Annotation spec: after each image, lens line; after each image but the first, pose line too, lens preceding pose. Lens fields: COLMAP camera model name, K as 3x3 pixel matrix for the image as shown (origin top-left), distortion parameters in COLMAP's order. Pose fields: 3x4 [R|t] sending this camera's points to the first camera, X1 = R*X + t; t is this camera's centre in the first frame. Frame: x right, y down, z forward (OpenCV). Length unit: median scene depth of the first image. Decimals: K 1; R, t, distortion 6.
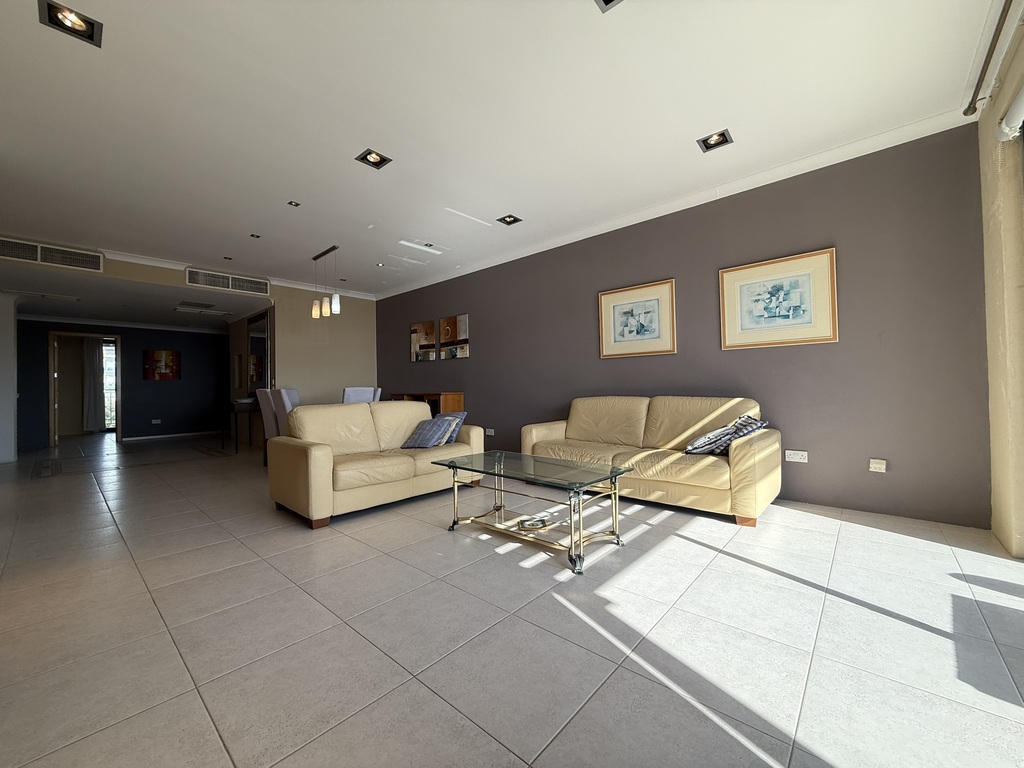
lens RADIAL K [[407.8, 0, 510.1], [0, 407.8, 382.6], [0, 0, 1]] dist [-0.000158, -0.000201]
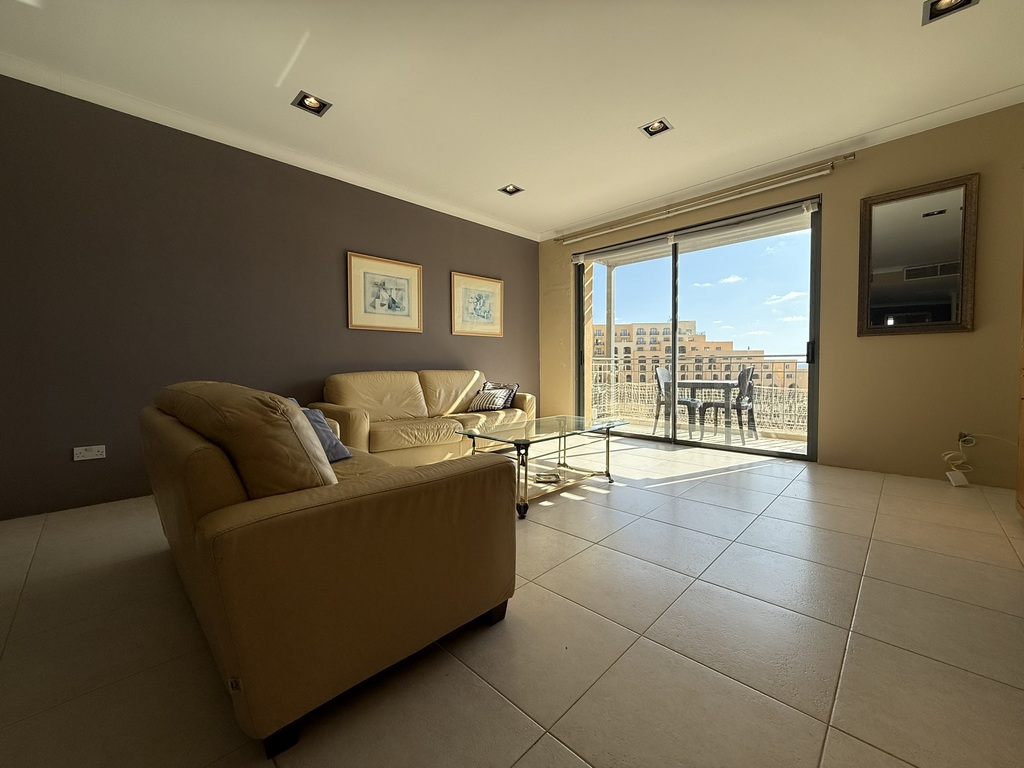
lens RADIAL K [[407.8, 0, 510.1], [0, 407.8, 382.6], [0, 0, 1]] dist [-0.000158, -0.000201]
pose [[0.054329, -0.030050, 0.998071, -0.708559], [-0.008079, 0.999501, 0.030533, 0.030539], [-0.998490, -0.009722, 0.054059, 0.685360]]
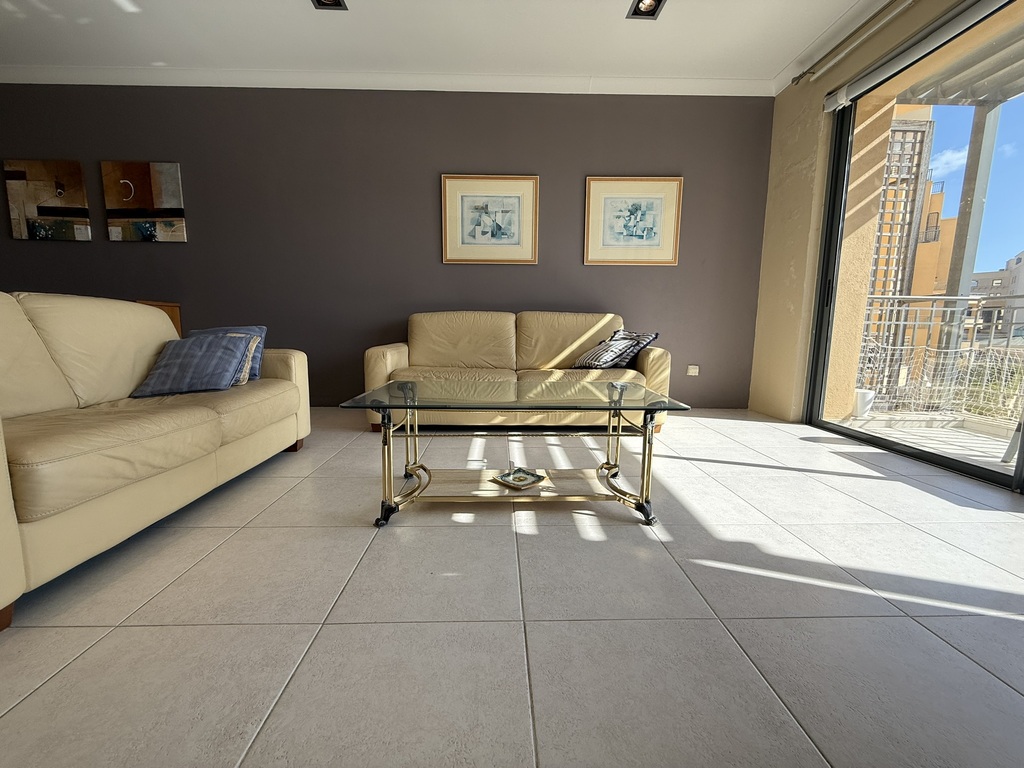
lens RADIAL K [[407.8, 0, 510.1], [0, 407.8, 382.6], [0, 0, 1]] dist [-0.000158, -0.000201]
pose [[0.727841, -0.070399, 0.682123, -0.264307], [-0.028384, 0.990771, 0.132540, 0.068206], [-0.685159, -0.115829, 0.719125, 0.361576]]
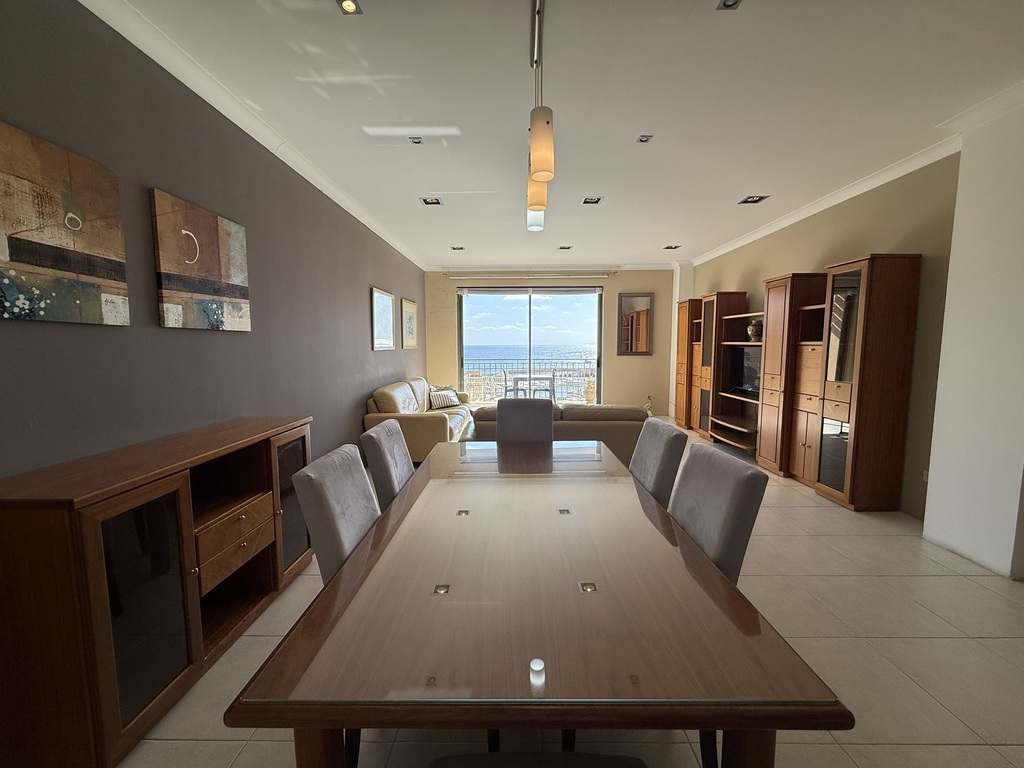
lens RADIAL K [[407.8, 0, 510.1], [0, 407.8, 382.6], [0, 0, 1]] dist [-0.000158, -0.000201]
pose [[-0.657087, -0.055943, 0.751736, -0.901613], [0.000224, 0.997228, 0.074408, -0.061551], [-0.753815, 0.049061, -0.655253, 1.605544]]
